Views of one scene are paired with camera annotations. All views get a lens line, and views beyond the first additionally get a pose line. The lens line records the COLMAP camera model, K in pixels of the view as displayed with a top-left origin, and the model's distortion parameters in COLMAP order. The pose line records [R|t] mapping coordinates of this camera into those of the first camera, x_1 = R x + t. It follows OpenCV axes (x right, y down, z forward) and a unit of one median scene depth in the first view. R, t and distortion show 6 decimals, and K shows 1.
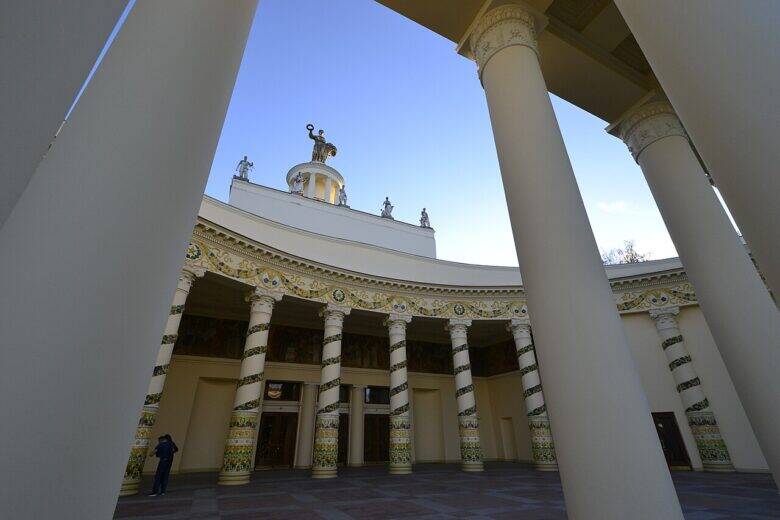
lens RADIAL K [[351.2, 0, 388.8], [0, 351.2, 266.0], [0, 0, 1]] dist [0.001895, -0.000068]
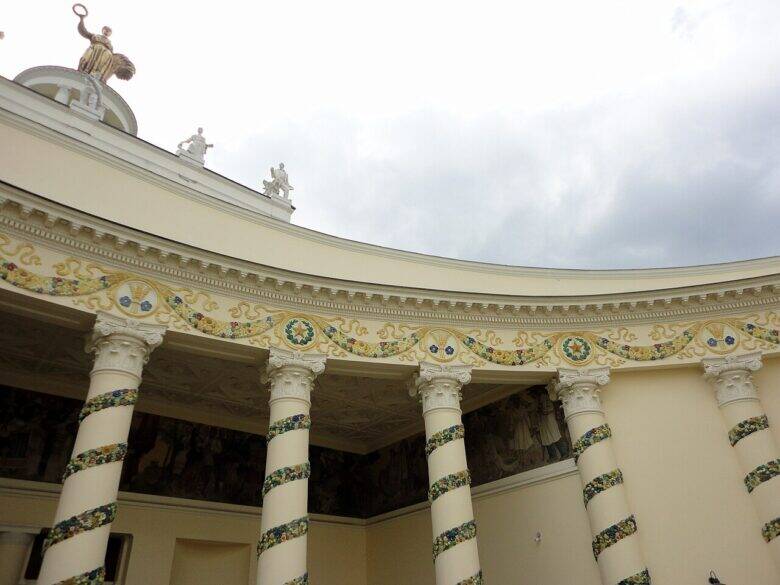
lens RADIAL K [[574.3, 0, 390.0], [0, 574.3, 292.5], [0, 0, 1]] dist [0.005419, 0.002935]
pose [[0.968207, 0.107228, 0.226002, 0.152181], [-0.083153, 0.990052, -0.113504, 0.150918], [-0.235924, 0.091103, 0.967492, 0.340497]]
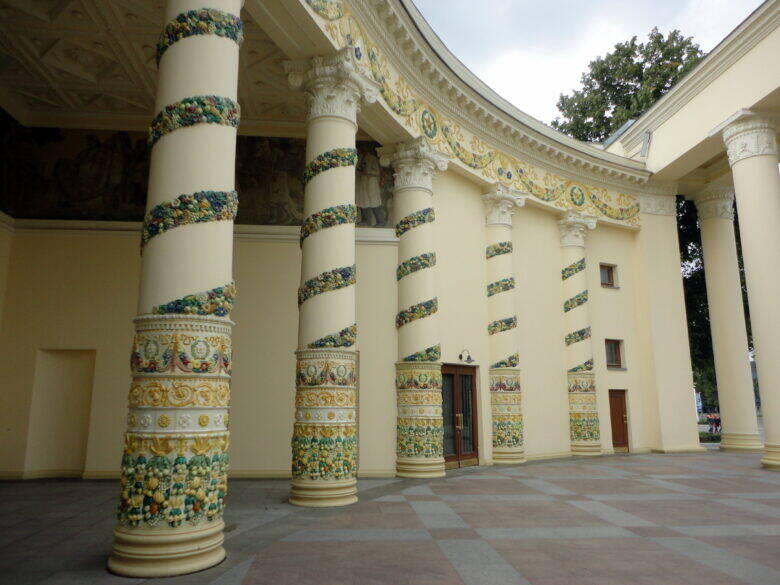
lens RADIAL K [[562.1, 0, 390.0], [0, 562.1, 292.5], [0, 0, 1]] dist [-0.014008, 0.000064]
pose [[0.346444, 0.185582, 0.919530, -0.039932], [-0.425392, 0.904734, -0.022324, 0.340804], [-0.836073, -0.383426, 0.392384, 0.717503]]
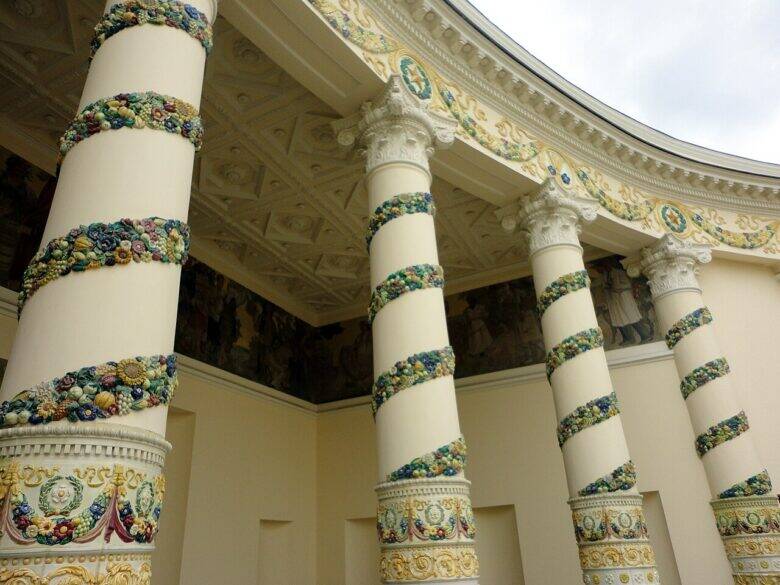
lens RADIAL K [[560.3, 0, 390.0], [0, 560.3, 292.5], [0, 0, 1]] dist [-0.009505, 0.003924]
pose [[0.786612, 0.244318, 0.567054, -0.007077], [-0.242115, 0.966883, -0.080728, 0.322878], [-0.567999, -0.073791, 0.819715, 0.691911]]
